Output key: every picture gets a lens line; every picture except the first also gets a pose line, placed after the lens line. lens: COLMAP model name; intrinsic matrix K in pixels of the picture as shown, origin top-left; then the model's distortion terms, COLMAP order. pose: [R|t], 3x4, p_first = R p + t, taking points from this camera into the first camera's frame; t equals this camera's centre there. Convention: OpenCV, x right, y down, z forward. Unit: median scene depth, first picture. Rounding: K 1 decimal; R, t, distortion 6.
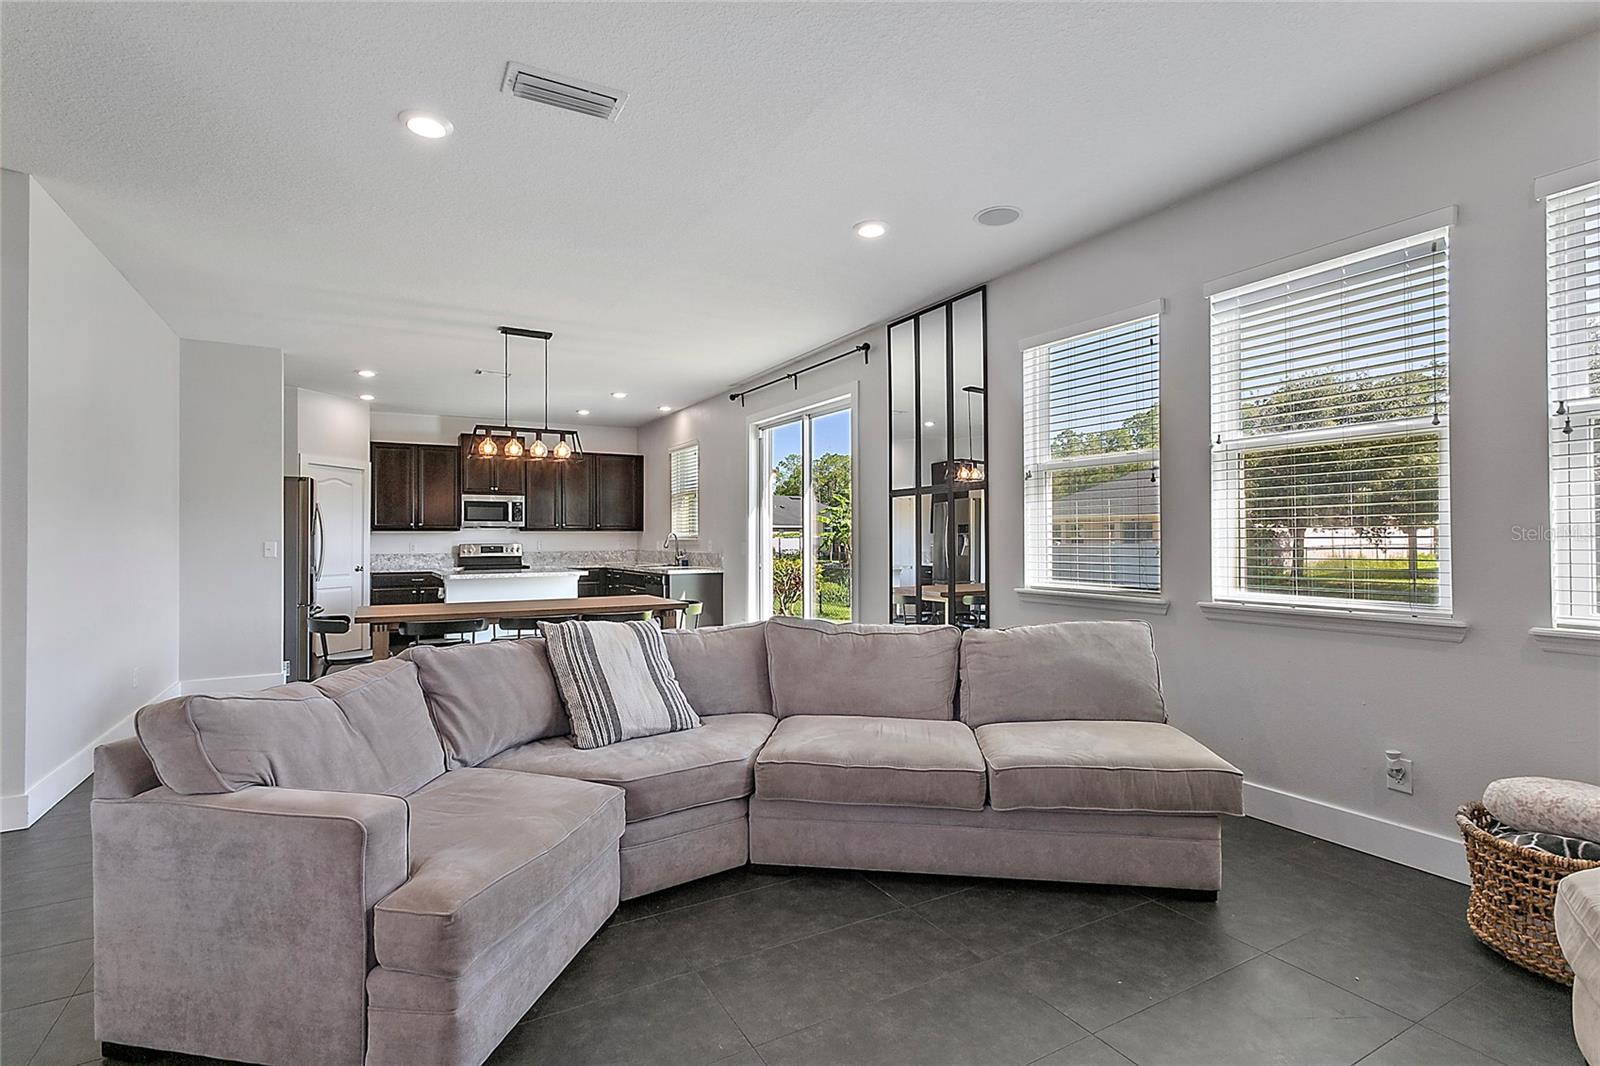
lens RADIAL K [[777.3, 0, 800.0], [0, 777.3, 533.0], [0, 0, 1]] dist [-0.000555, -0.000364]
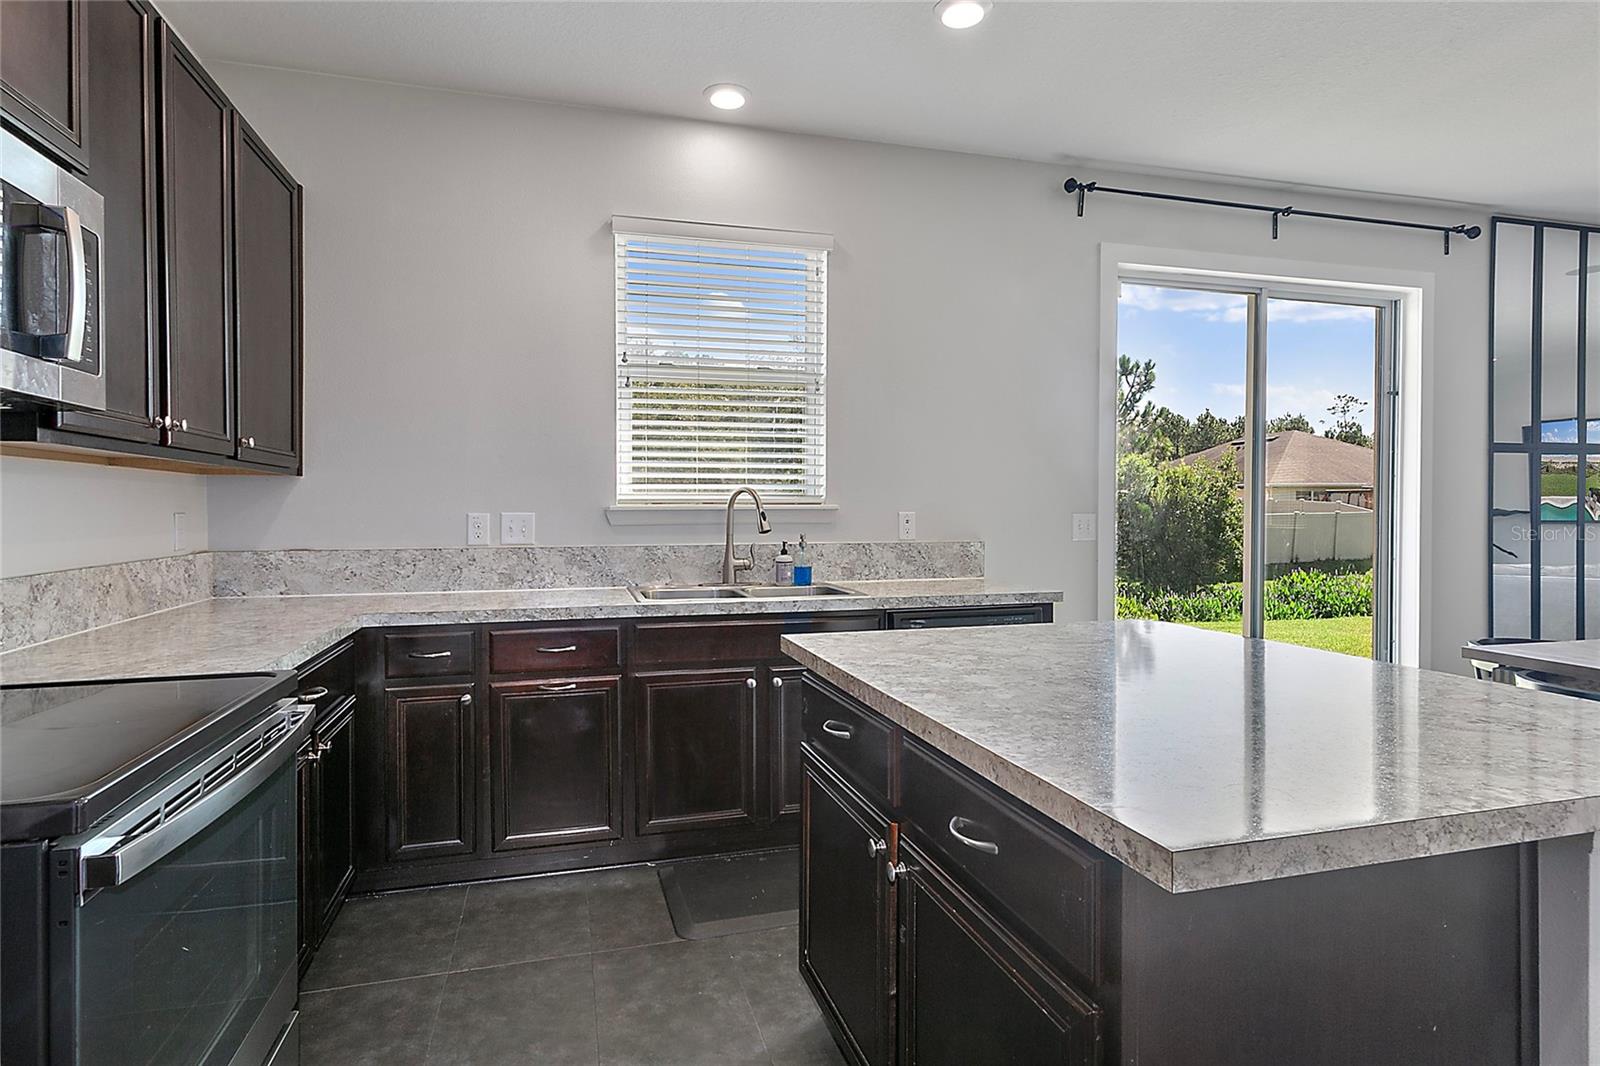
lens RADIAL K [[836.1, 0, 796.9], [0, 836.1, 511.2], [0, 0, 1]] dist [-0.000053, 0.000076]
pose [[0.246777, 0.001273, 0.969072, -0.488317], [-0.007428, 0.999972, 0.000578, 0.009189], [-0.969044, -0.007341, 0.246779, 0.863061]]
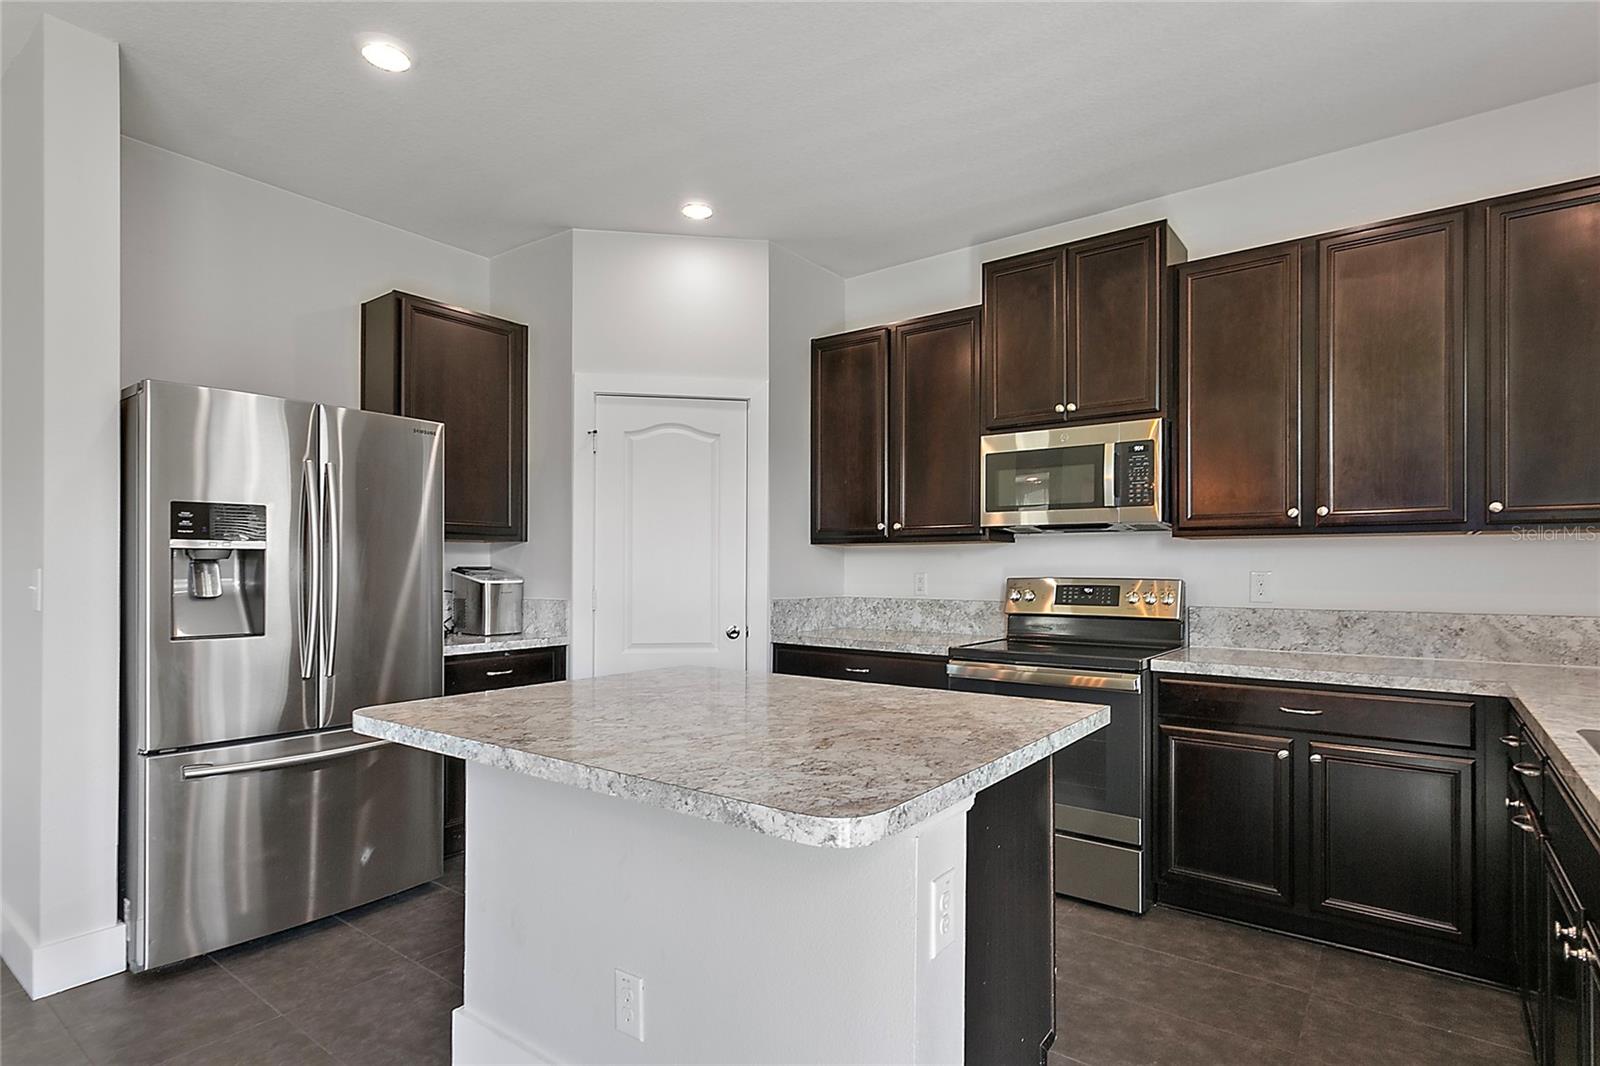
lens RADIAL K [[806.1, 0, 812.2], [0, 806.1, 566.9], [0, 0, 1]] dist [0.000590, -0.000081]
pose [[0.407701, 0.004030, -0.913107, -0.132176], [0.000941, 0.999988, 0.004833, 0.007477], [0.913115, -0.002830, 0.407692, 0.776880]]
